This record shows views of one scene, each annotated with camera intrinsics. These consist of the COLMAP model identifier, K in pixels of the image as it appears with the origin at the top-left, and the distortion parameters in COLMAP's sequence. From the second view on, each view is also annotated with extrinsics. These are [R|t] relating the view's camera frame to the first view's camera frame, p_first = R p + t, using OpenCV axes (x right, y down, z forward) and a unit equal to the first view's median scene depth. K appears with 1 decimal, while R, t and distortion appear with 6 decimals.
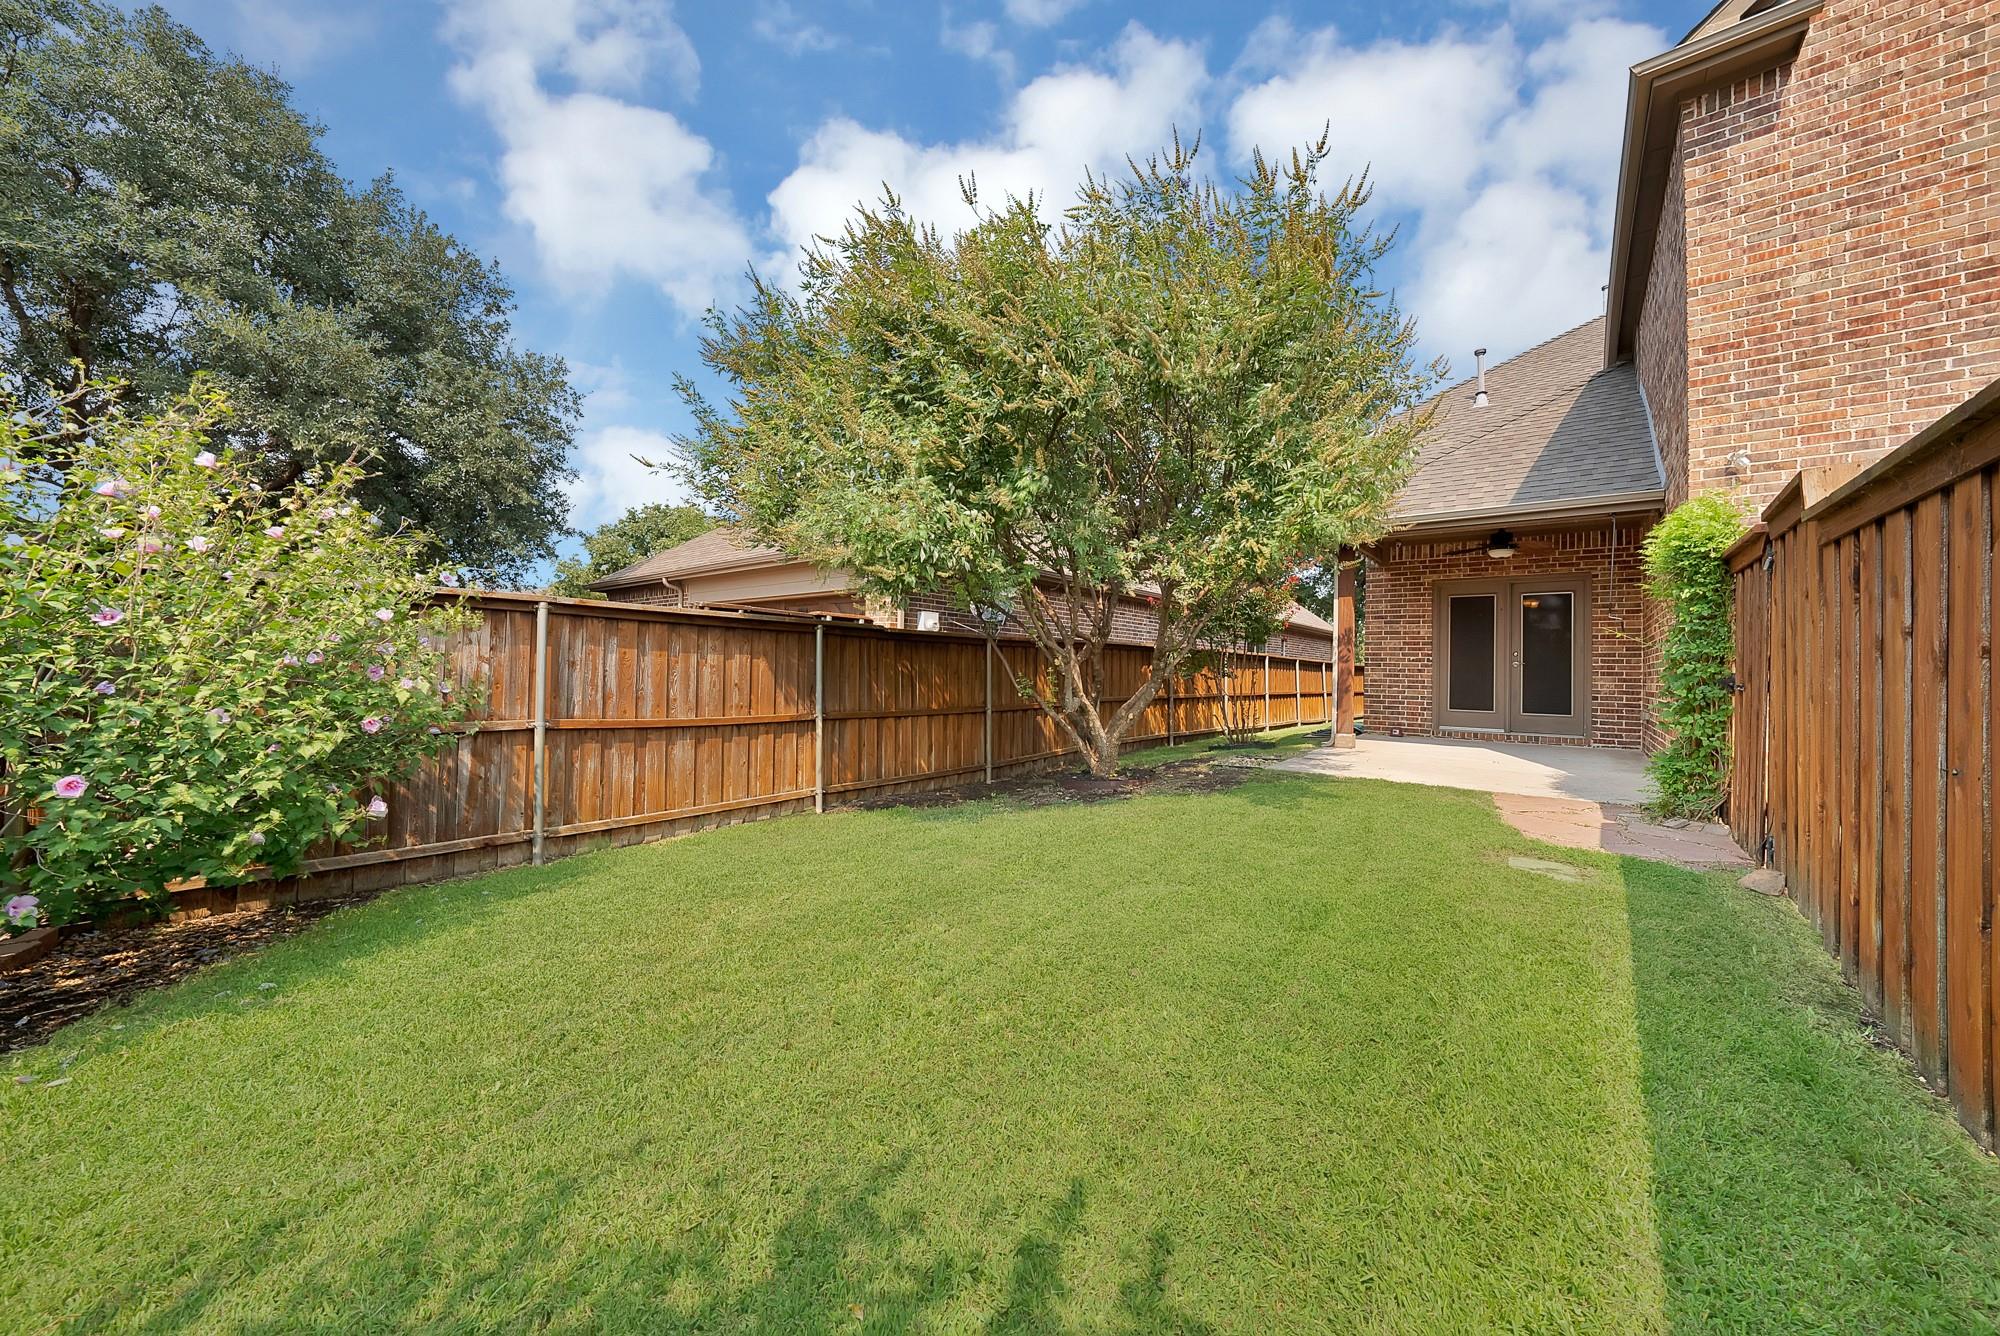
lens RADIAL K [[743.1, 0, 1004.8], [0, 743.1, 658.3], [0, 0, 1]] dist [-0.031168, 0.008710]
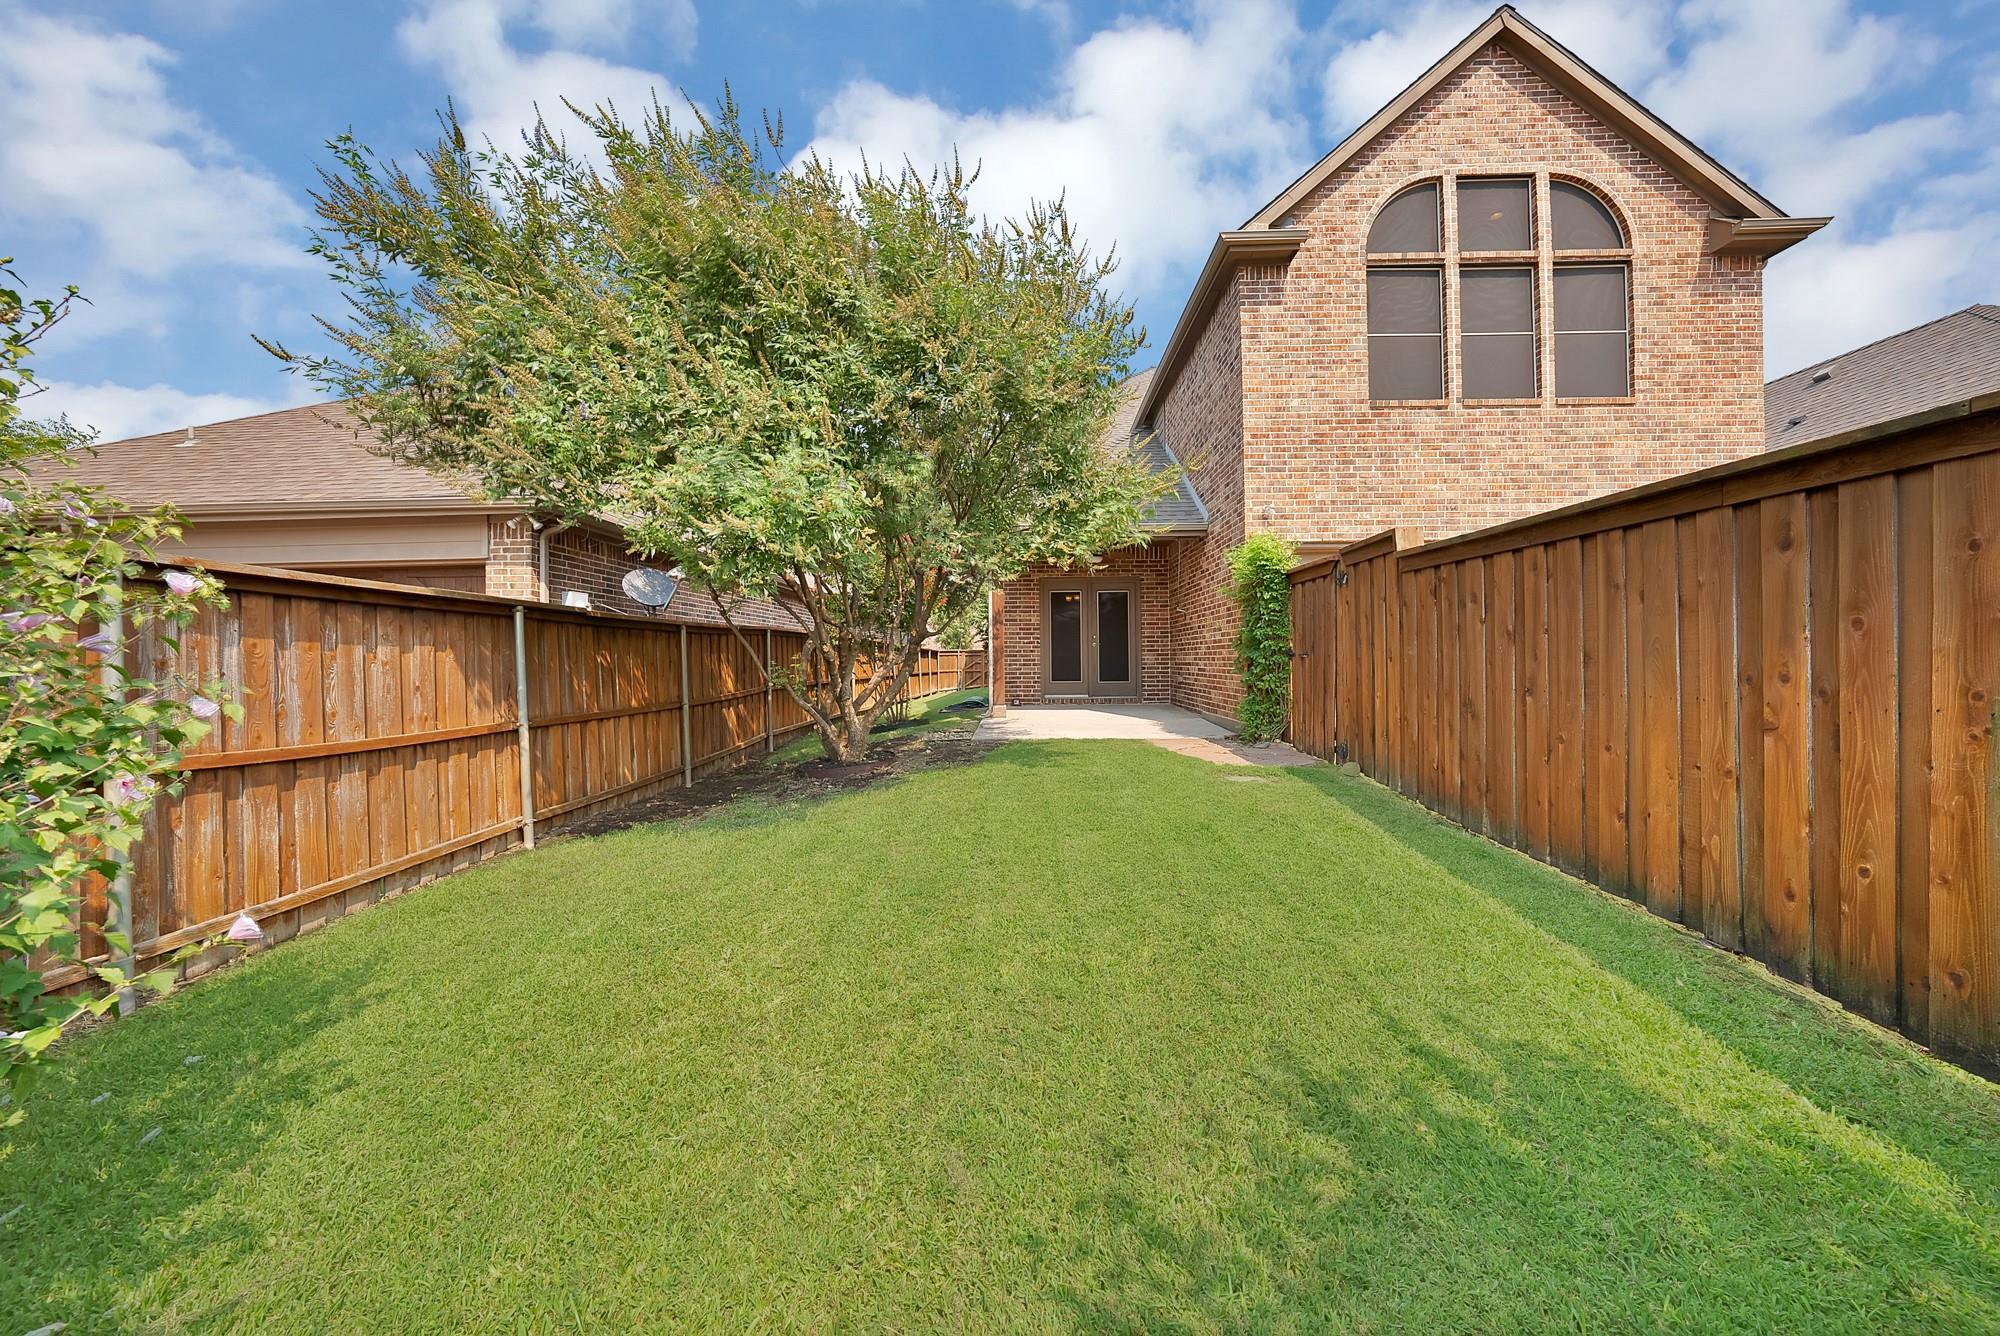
lens RADIAL K [[743.1, 0, 1004.8], [0, 743.1, 658.3], [0, 0, 1]] dist [-0.031168, 0.008710]
pose [[0.778727, -0.025801, 0.626832, -0.375432], [0.014540, 0.999628, 0.023082, -0.000948], [-0.627194, -0.008860, 0.778813, 0.101276]]
